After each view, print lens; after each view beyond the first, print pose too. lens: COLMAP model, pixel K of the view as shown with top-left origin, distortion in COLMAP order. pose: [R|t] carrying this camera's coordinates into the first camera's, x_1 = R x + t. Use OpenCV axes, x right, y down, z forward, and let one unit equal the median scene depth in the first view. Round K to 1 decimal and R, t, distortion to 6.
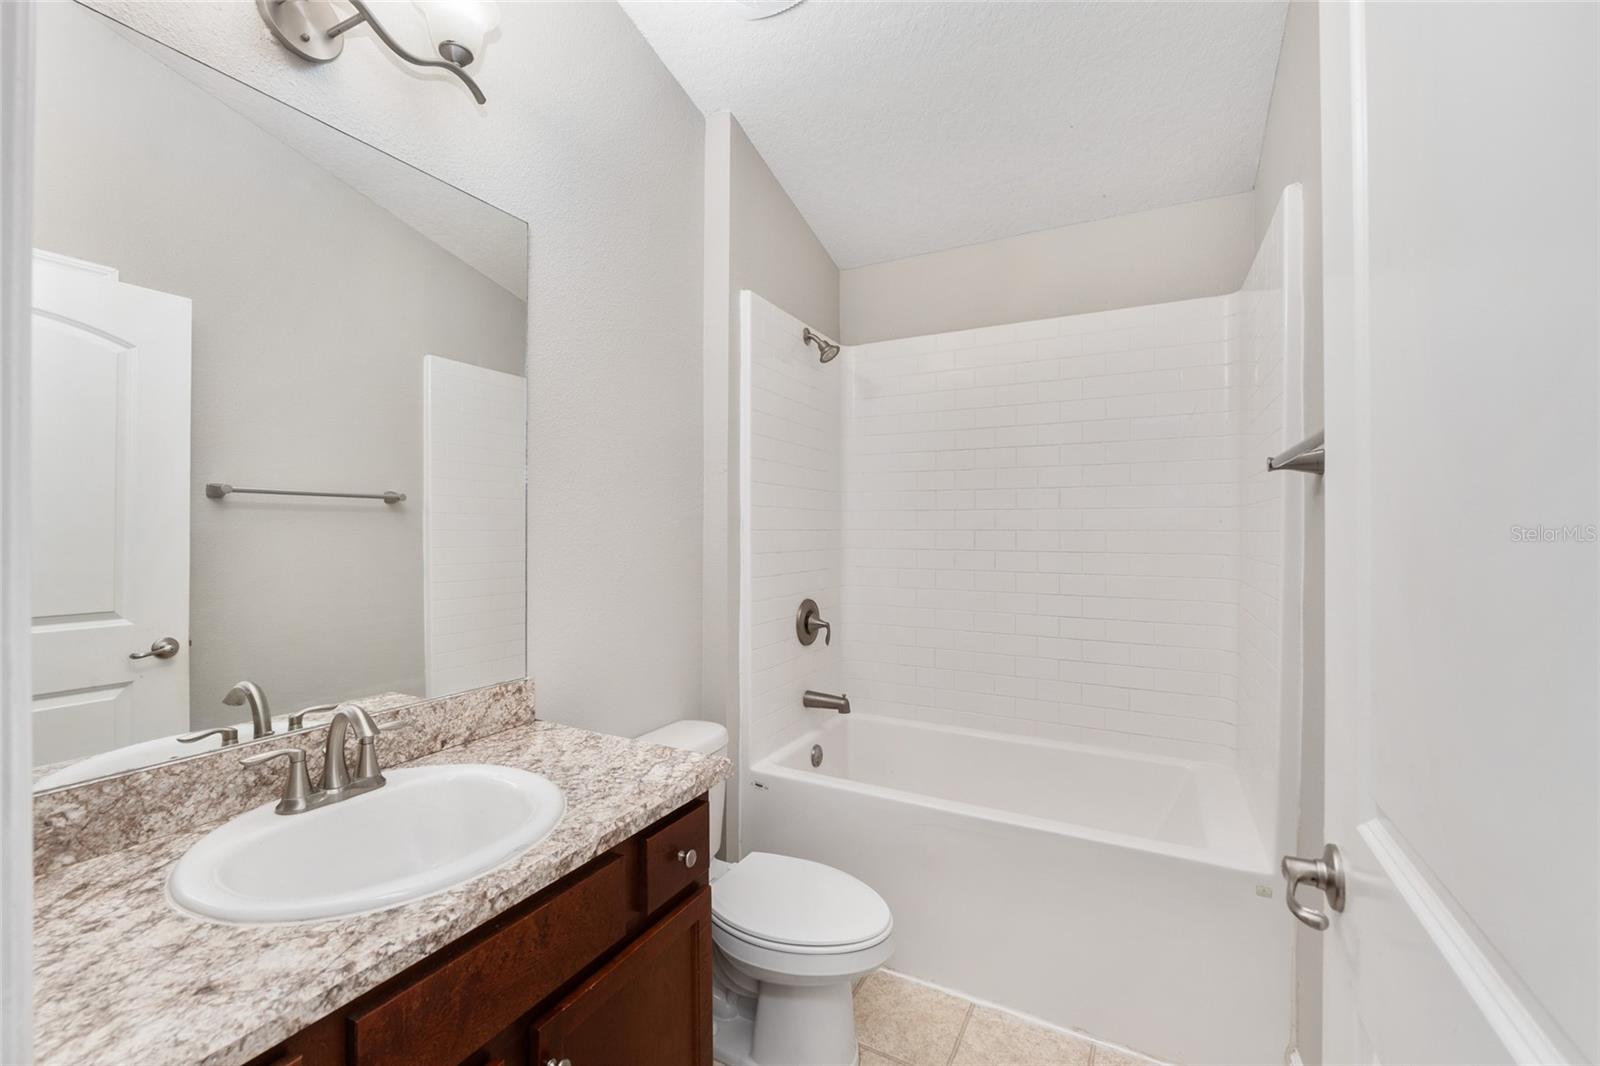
lens RADIAL K [[660.3, 0, 794.0], [0, 660.3, 530.6], [0, 0, 1]] dist [-0.011090, -0.000023]
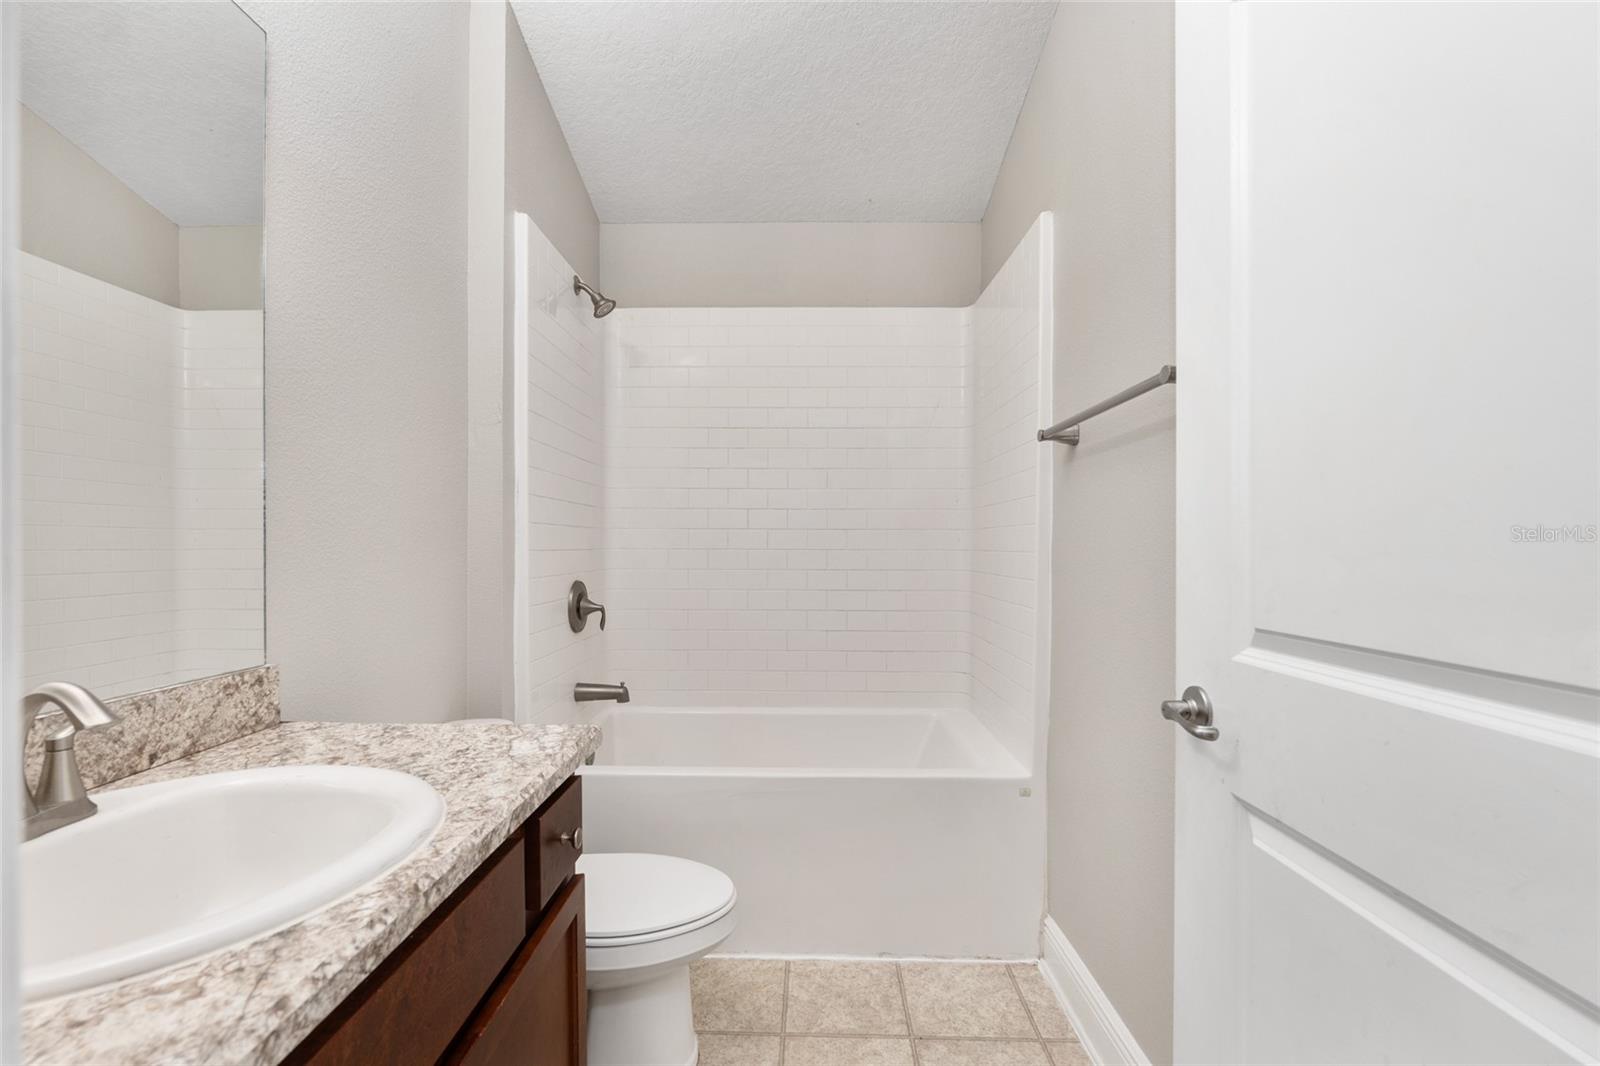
lens RADIAL K [[682.6, 0, 799.1], [0, 682.6, 549.7], [0, 0, 1]] dist [-0.007236, 0.000175]
pose [[0.887892, -0.002587, 0.460045, -0.276505], [-0.001027, 0.999971, 0.007605, 0.109421], [-0.460052, -0.007225, 0.887863, 0.087474]]
